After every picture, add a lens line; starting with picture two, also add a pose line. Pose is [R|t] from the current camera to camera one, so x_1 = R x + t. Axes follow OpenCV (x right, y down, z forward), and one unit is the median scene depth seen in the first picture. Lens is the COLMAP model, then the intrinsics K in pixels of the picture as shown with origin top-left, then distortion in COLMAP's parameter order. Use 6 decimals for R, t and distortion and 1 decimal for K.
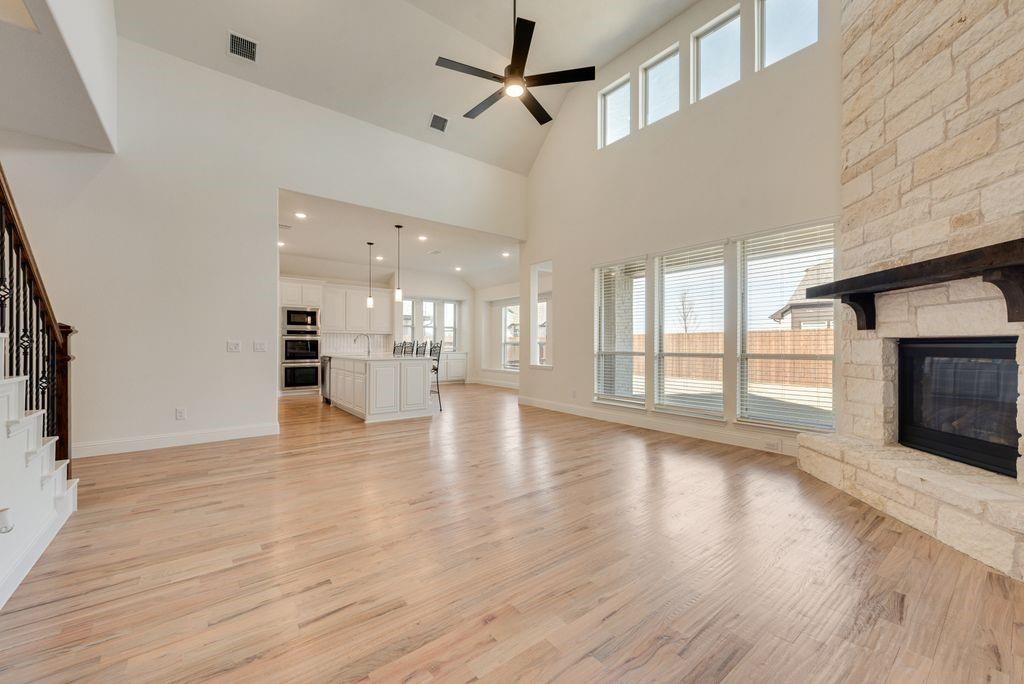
lens RADIAL K [[399.4, 0, 507.3], [0, 399.4, 344.5], [0, 0, 1]] dist [0.010314, -0.000566]
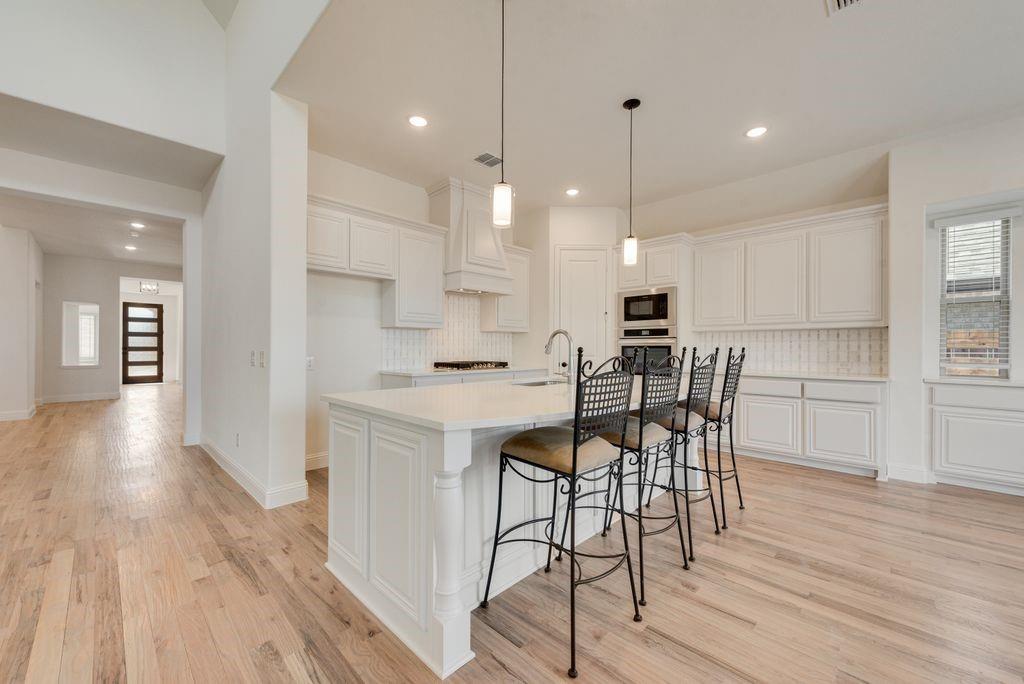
lens RADIAL K [[399.4, 0, 507.3], [0, 399.4, 344.5], [0, 0, 1]] dist [0.010314, -0.000566]
pose [[0.125992, -0.010410, -0.991977, 0.083290], [-0.002067, 0.999940, -0.010756, -0.015740], [0.992029, 0.003406, 0.125963, 1.911272]]
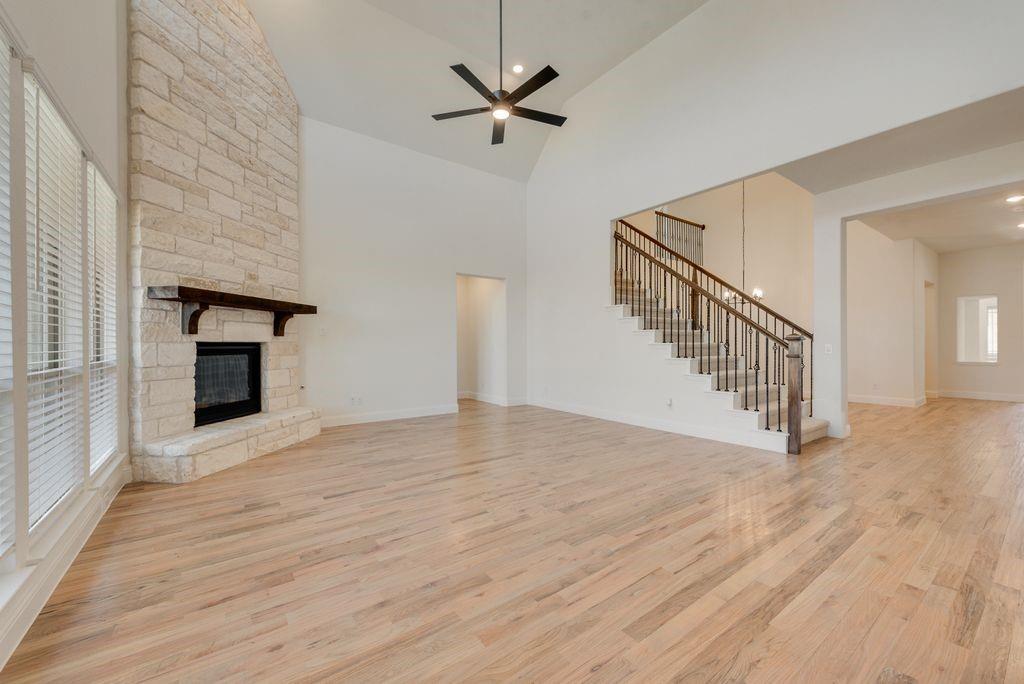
lens RADIAL K [[399.4, 0, 507.3], [0, 399.4, 344.5], [0, 0, 1]] dist [0.010314, -0.000566]
pose [[-0.999733, -0.000553, 0.023113, -0.024990], [-0.000570, 1.000000, -0.000716, -0.007002], [-0.023113, -0.000729, -0.999733, 2.108651]]
